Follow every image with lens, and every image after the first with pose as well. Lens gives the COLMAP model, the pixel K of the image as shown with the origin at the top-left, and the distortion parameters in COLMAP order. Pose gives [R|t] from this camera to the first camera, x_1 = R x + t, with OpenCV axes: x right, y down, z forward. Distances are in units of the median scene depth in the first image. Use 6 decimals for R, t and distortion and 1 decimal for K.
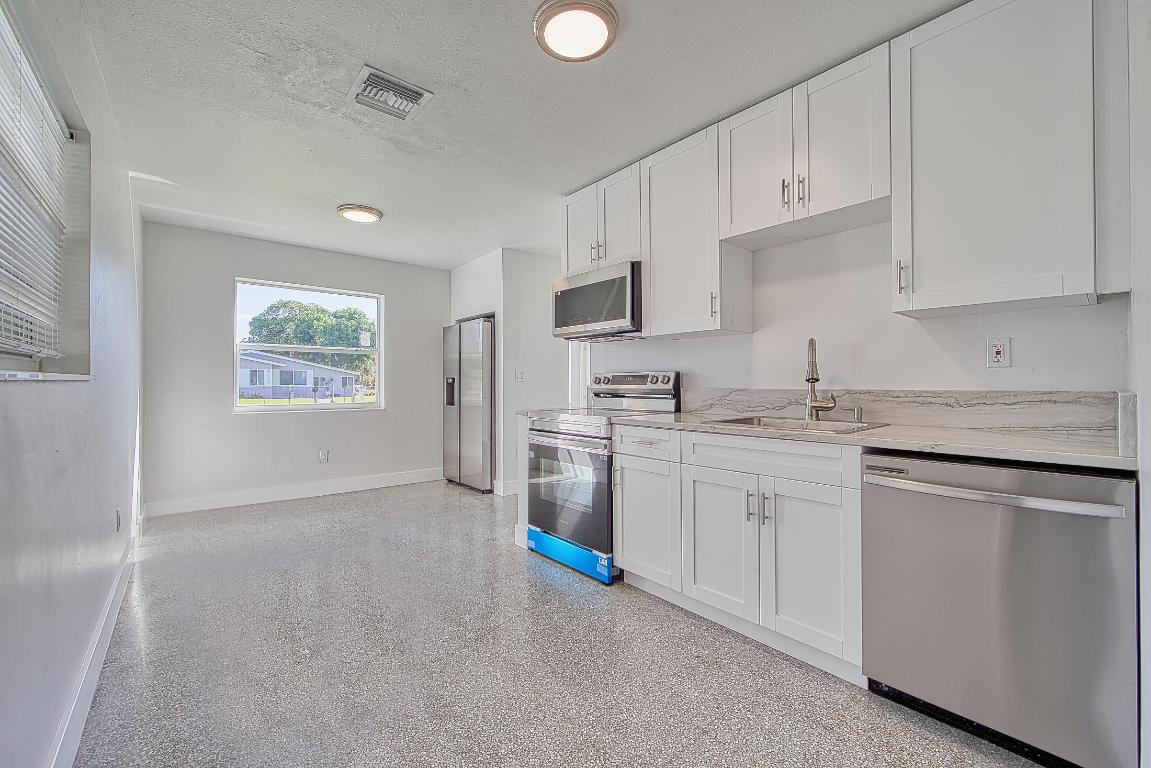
lens RADIAL K [[461.0, 0, 568.4], [0, 461.0, 378.1], [0, 0, 1]] dist [-0.009020, 0.000648]
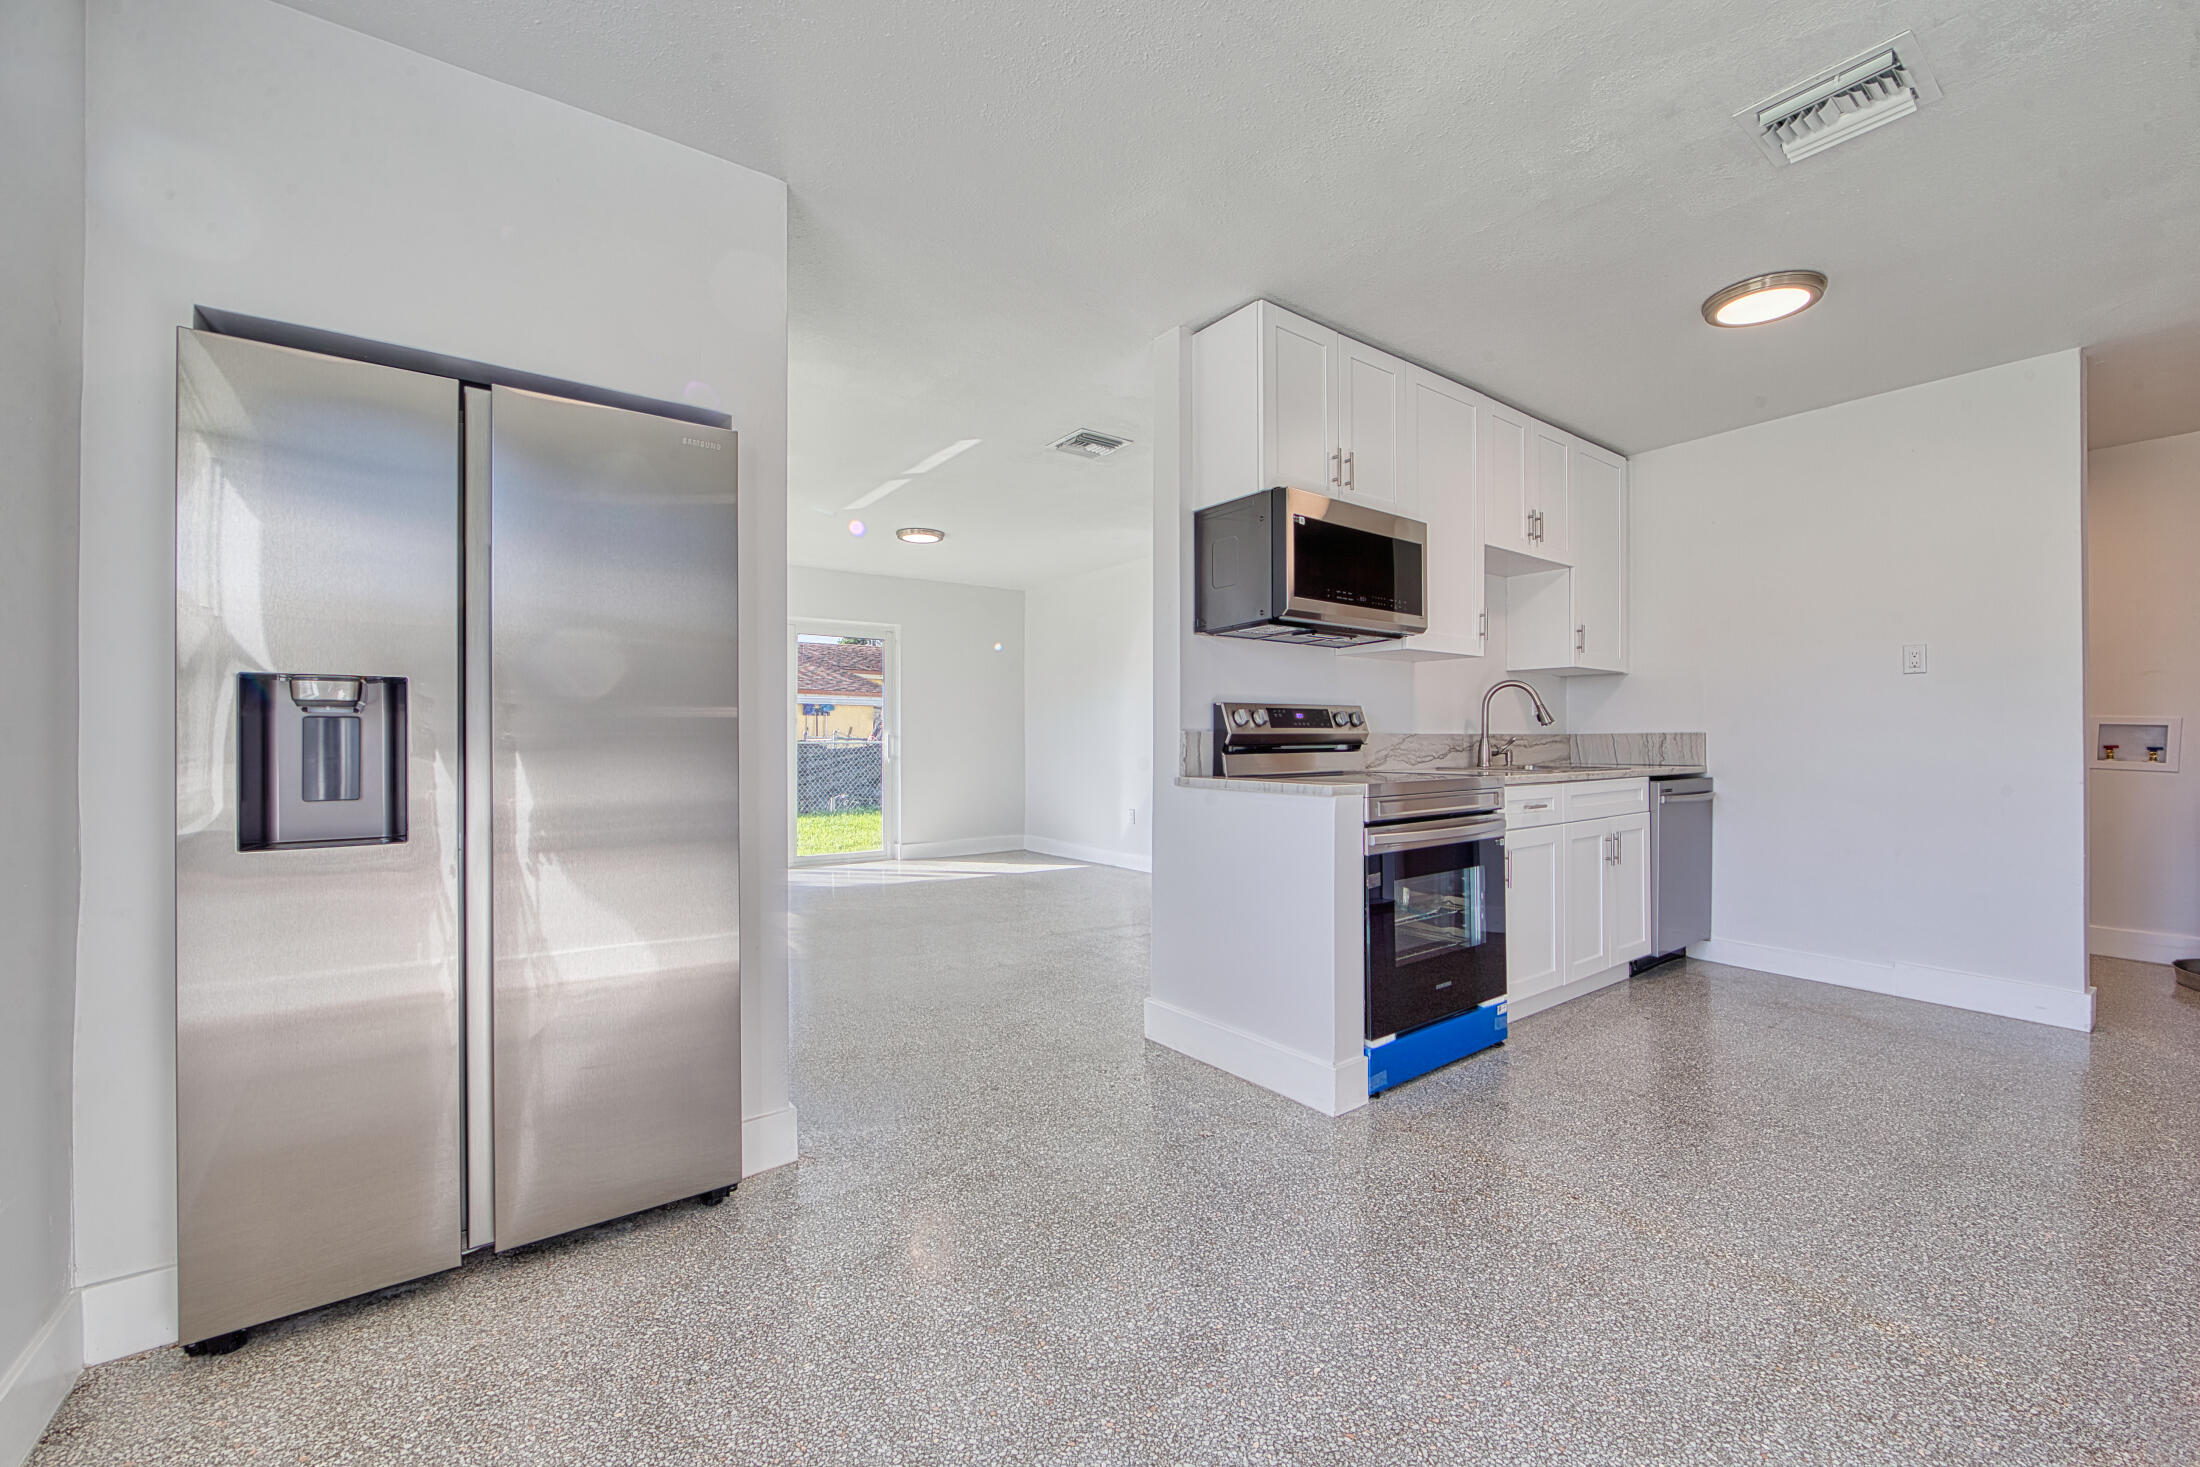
lens RADIAL K [[881.2, 0, 1091.7], [0, 881.2, 739.0], [0, 0, 1]] dist [-0.009020, 0.000648]
pose [[0.054656, 0.006969, 0.998481, -1.113668], [-0.005658, 0.999962, -0.006670, 0.044134], [-0.998489, -0.005285, 0.054693, 1.452427]]
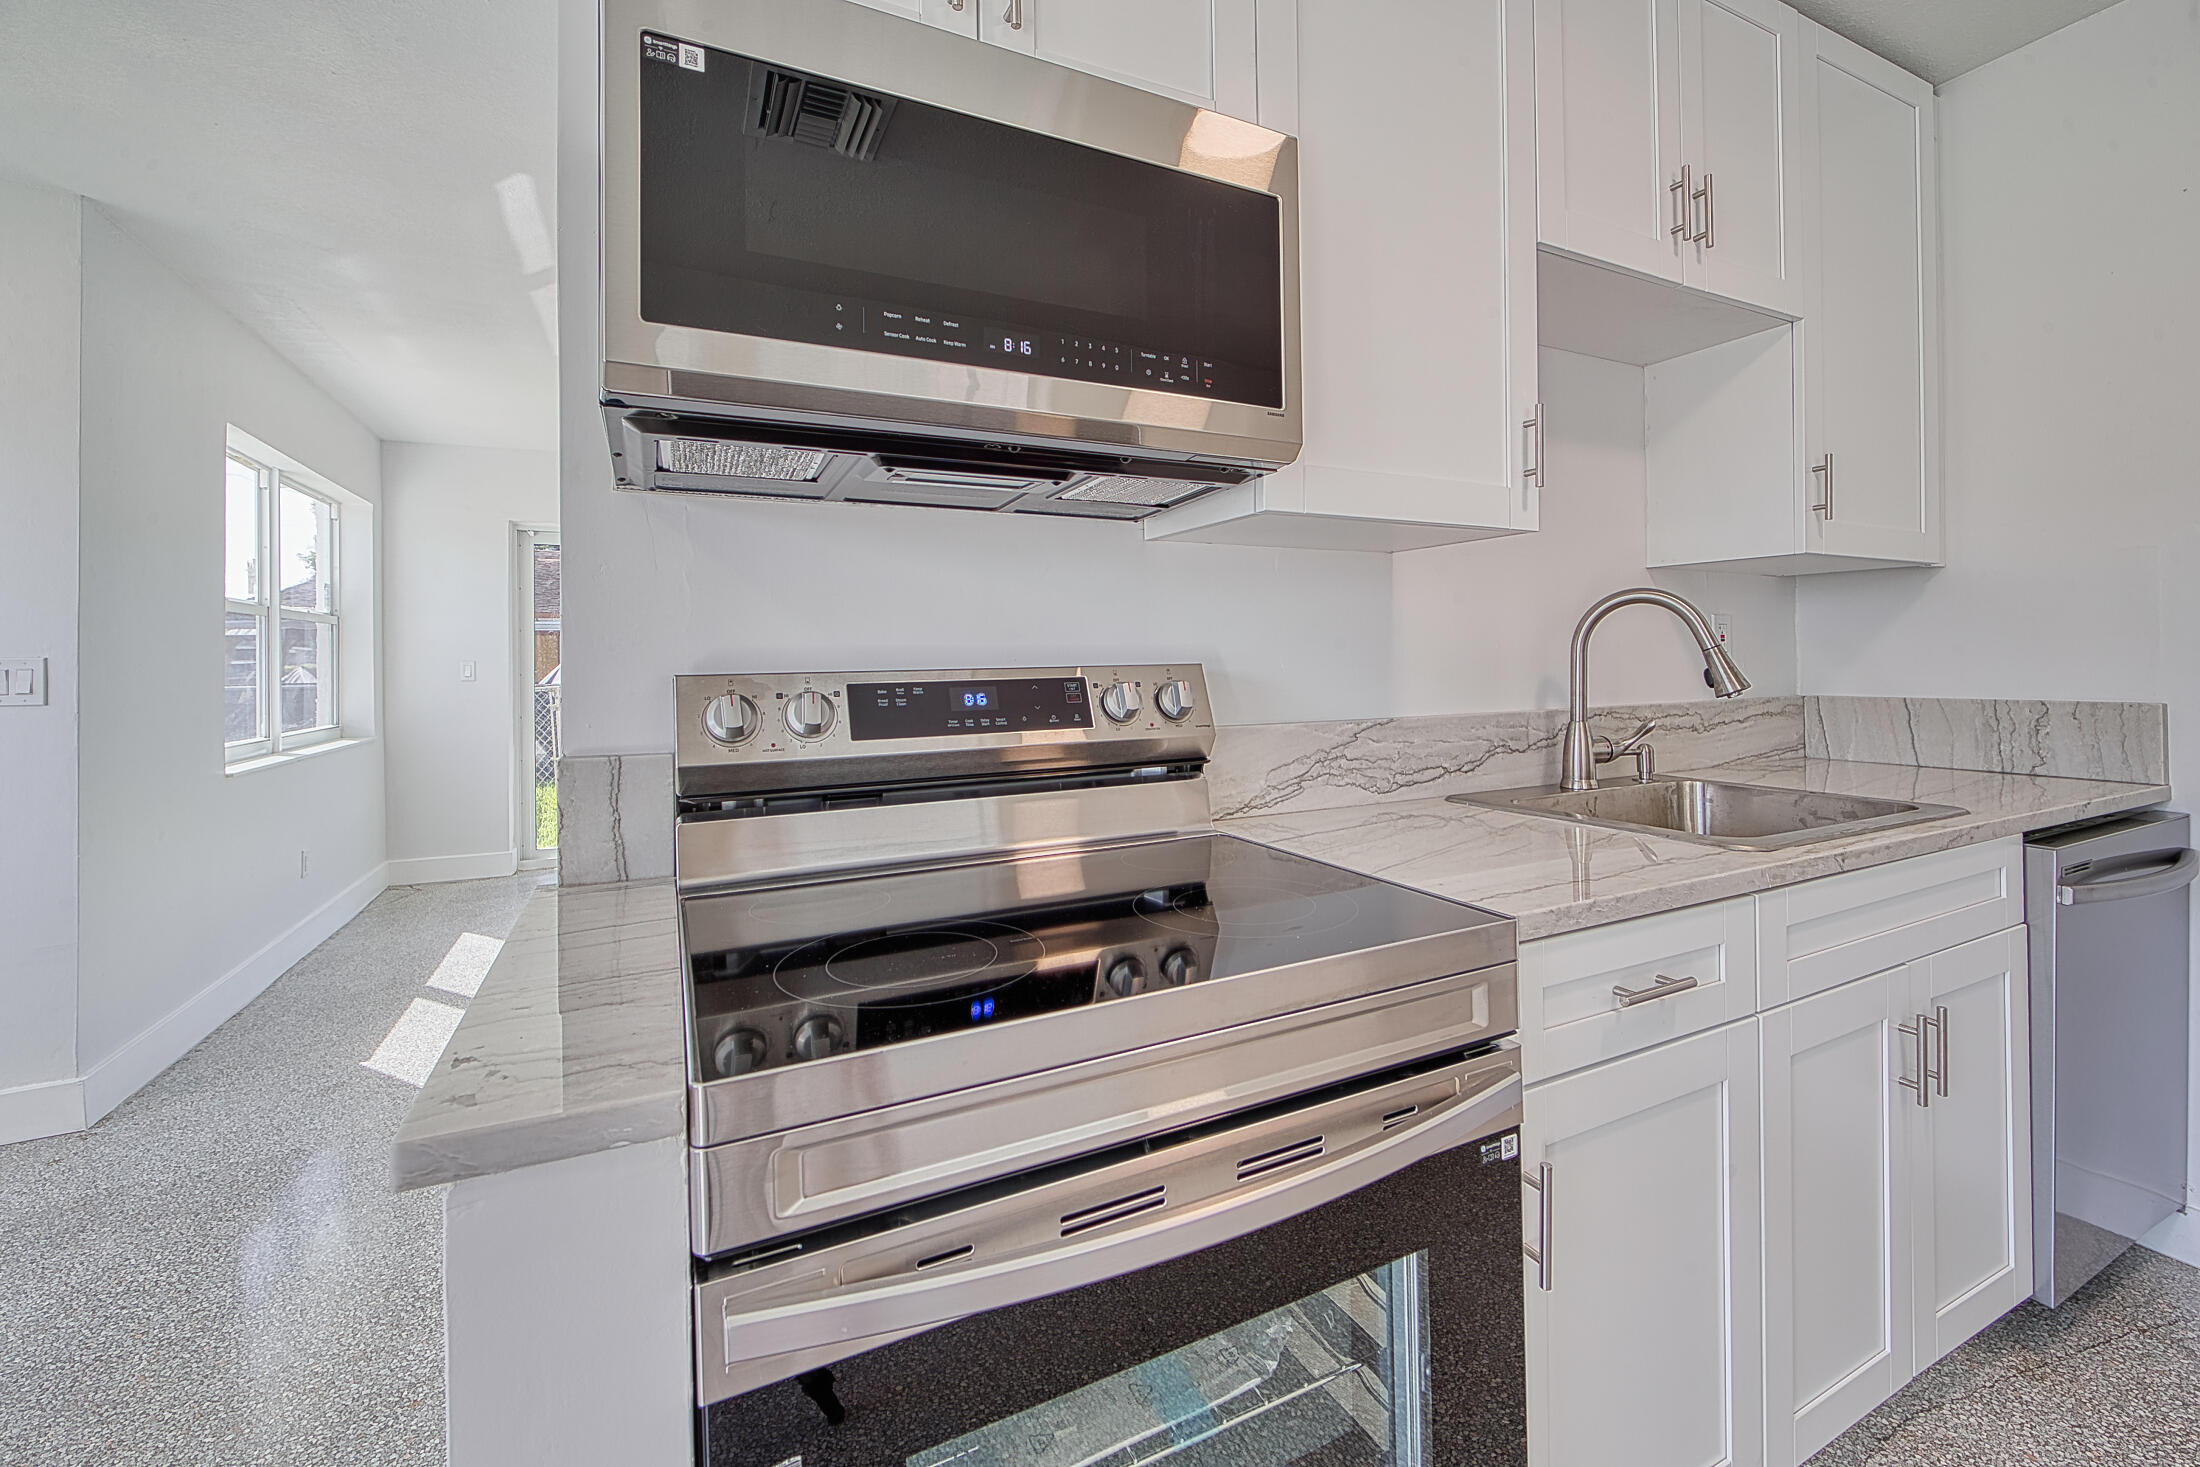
lens RADIAL K [[881.2, 0, 1105.5], [0, 881.2, 661.3], [0, 0, 1]] dist [-0.009020, 0.000648]
pose [[0.239910, 0.000642, 0.970795, -0.287148], [0.004637, 0.999988, -0.001808, -0.018766], [-0.970784, 0.004936, 0.239904, 1.042208]]
